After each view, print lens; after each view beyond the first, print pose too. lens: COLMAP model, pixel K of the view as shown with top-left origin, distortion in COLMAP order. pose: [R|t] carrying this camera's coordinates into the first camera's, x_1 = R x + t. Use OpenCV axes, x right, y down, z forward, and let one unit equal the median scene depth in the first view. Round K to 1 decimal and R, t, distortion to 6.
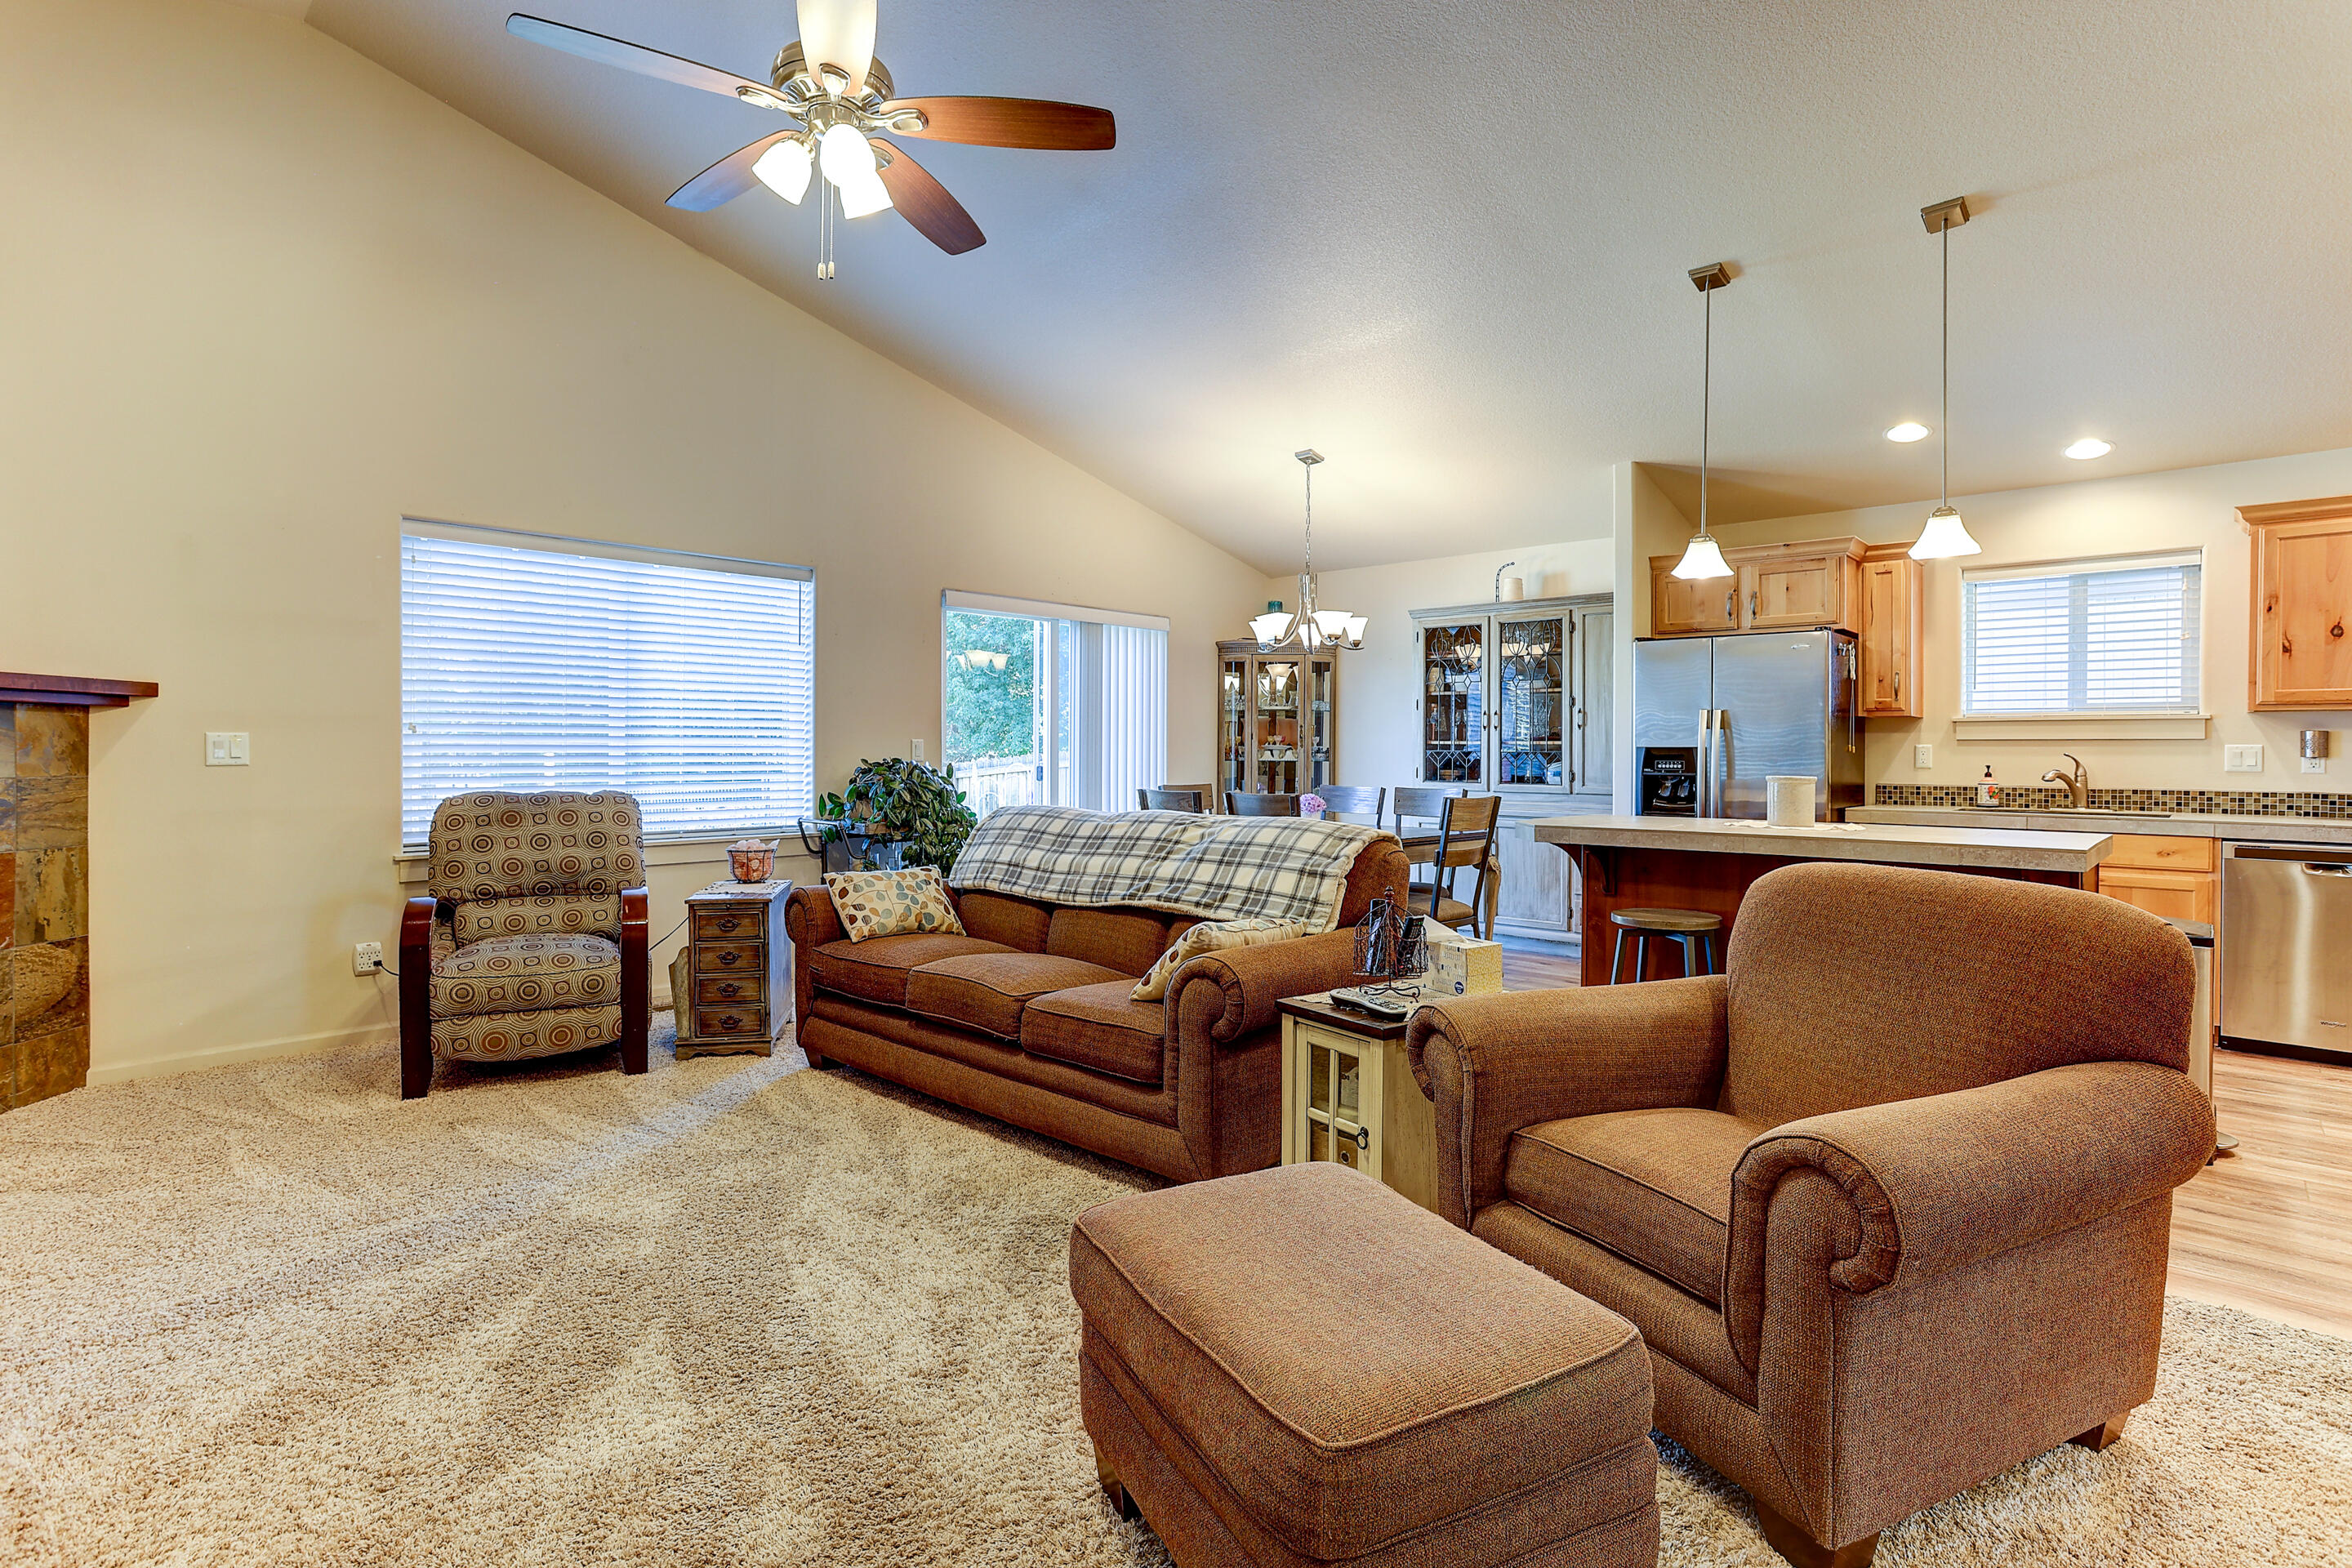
lens RADIAL K [[1136.5, 0, 1168.6], [0, 1136.5, 763.8], [0, 0, 1]] dist [0.002052, 0.000914]
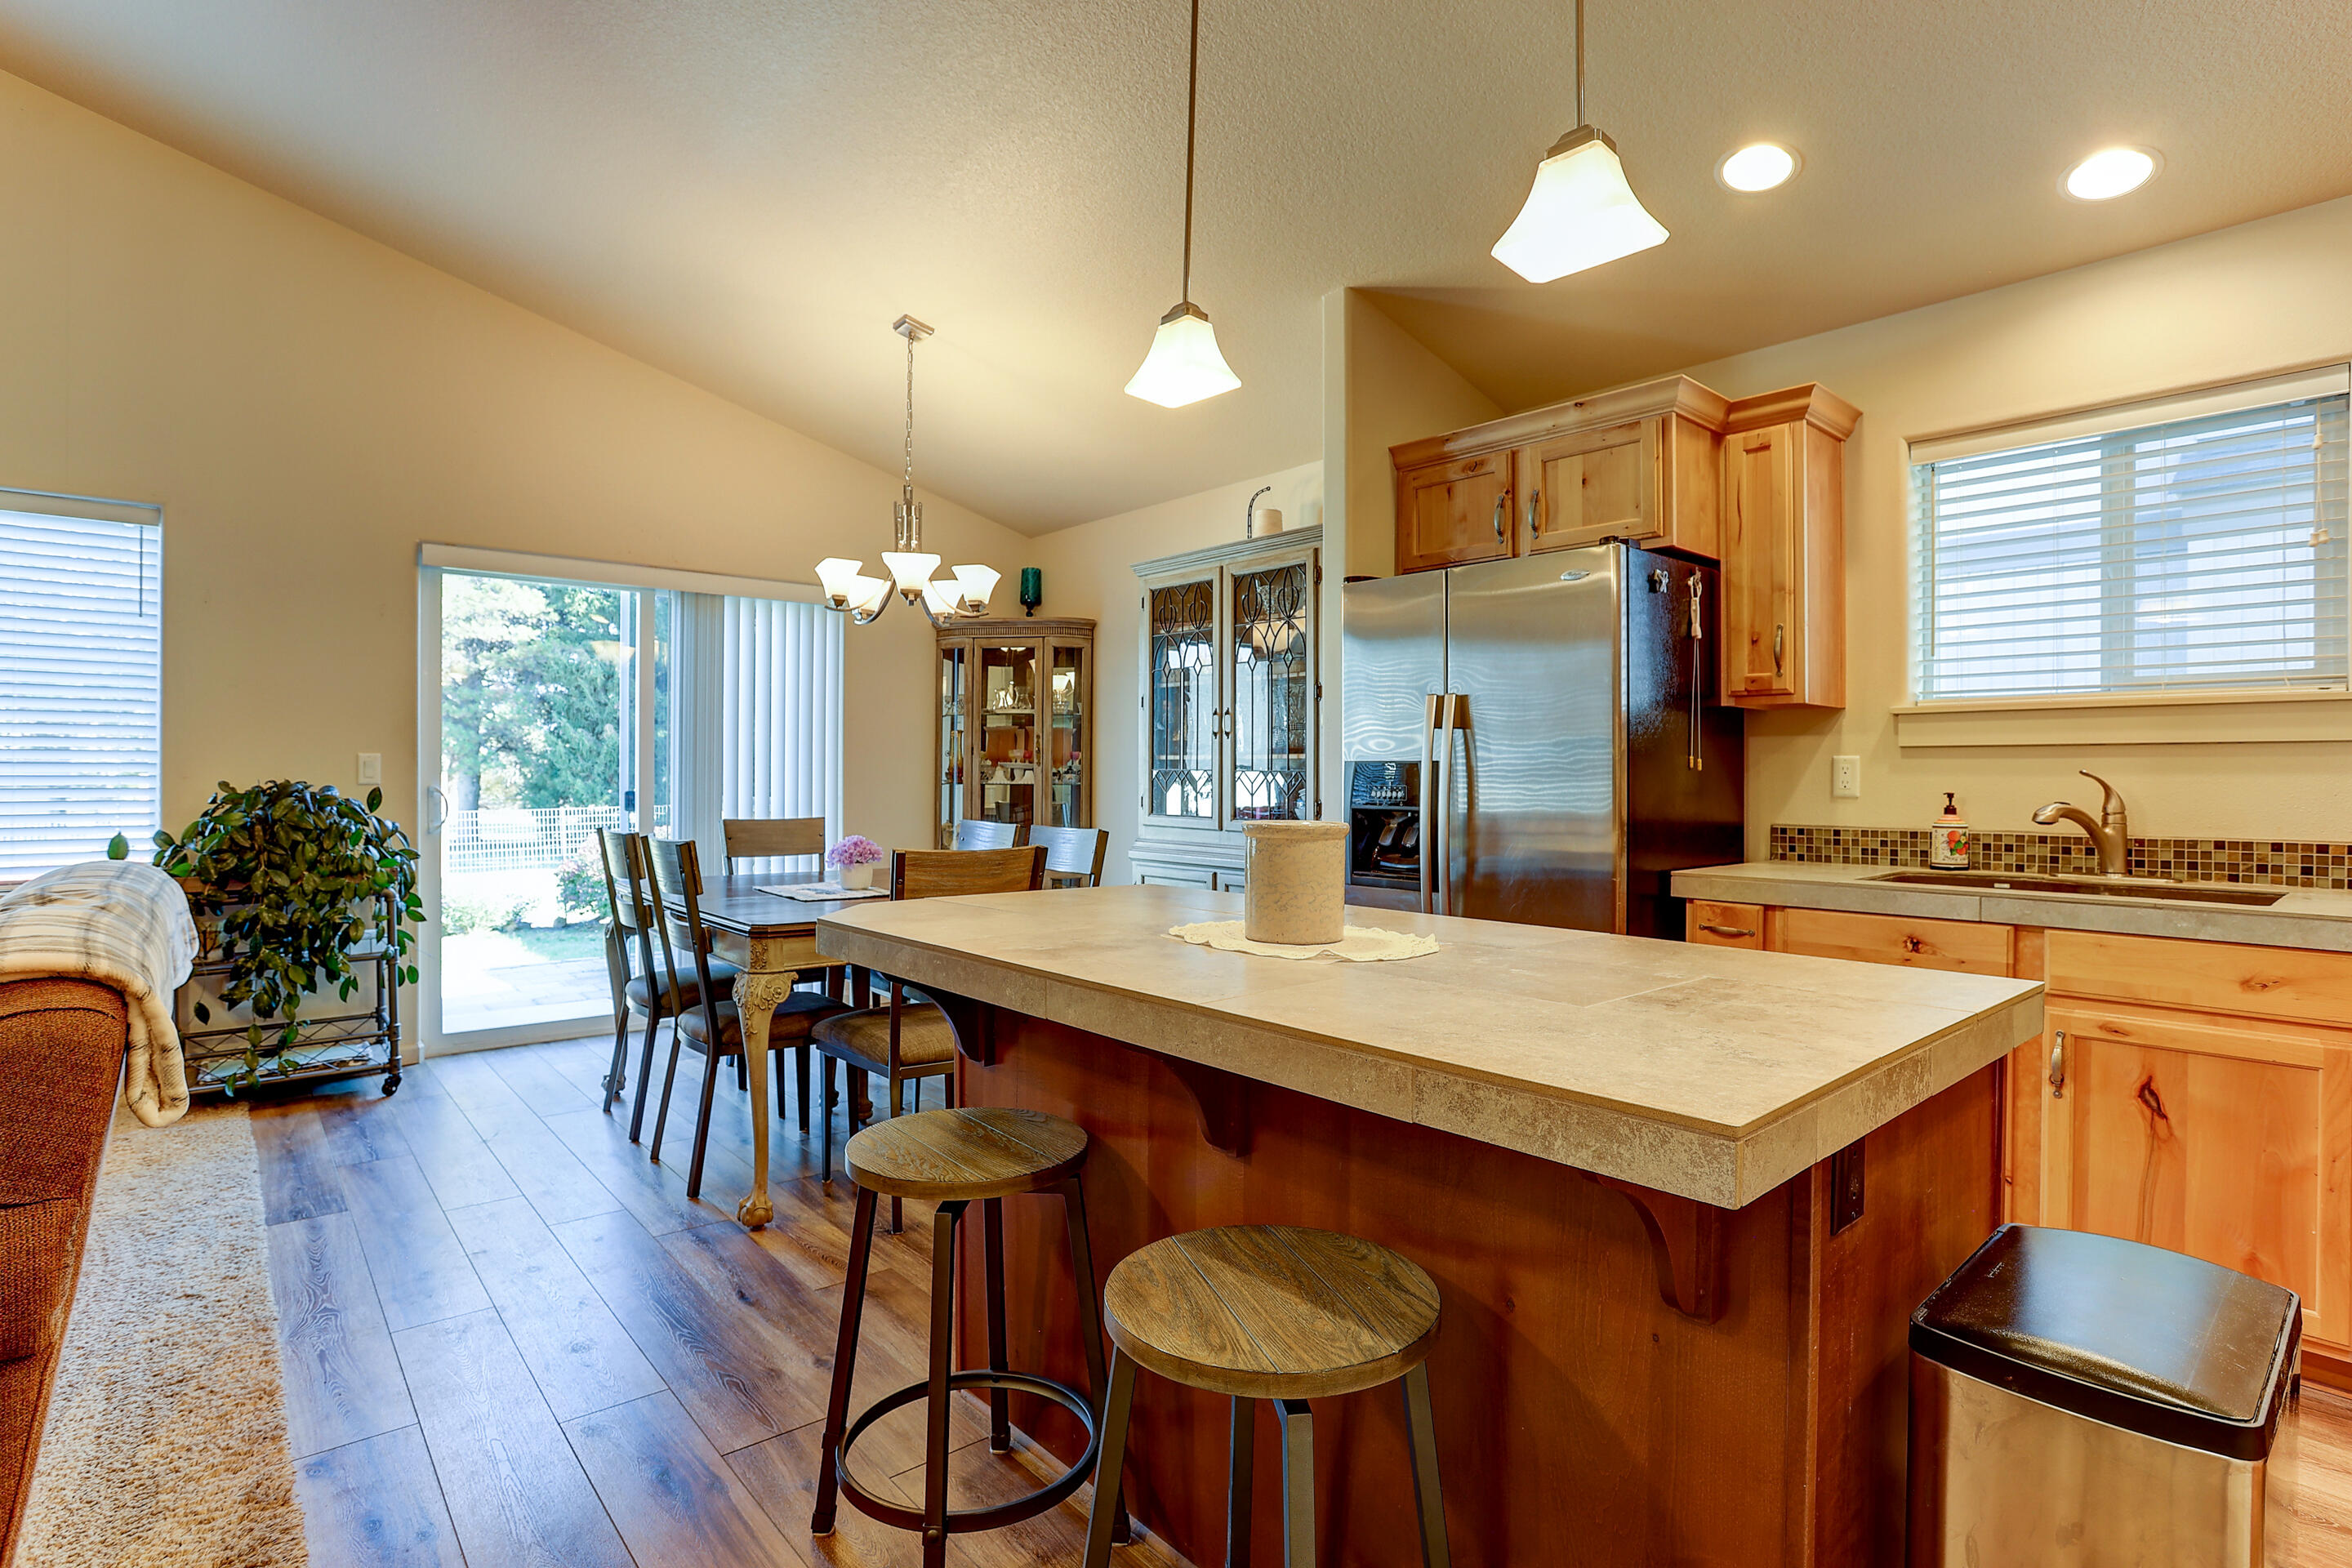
lens RADIAL K [[1160.2, 0, 1176.0], [0, 1160.2, 784.0], [0, 0, 1]] dist [-0.012223, -0.000735]
pose [[0.994422, -0.000316, -0.105474, 0.401649], [-0.000201, 0.999988, -0.004893, -0.000029], [0.105474, 0.004887, 0.994410, 0.402695]]
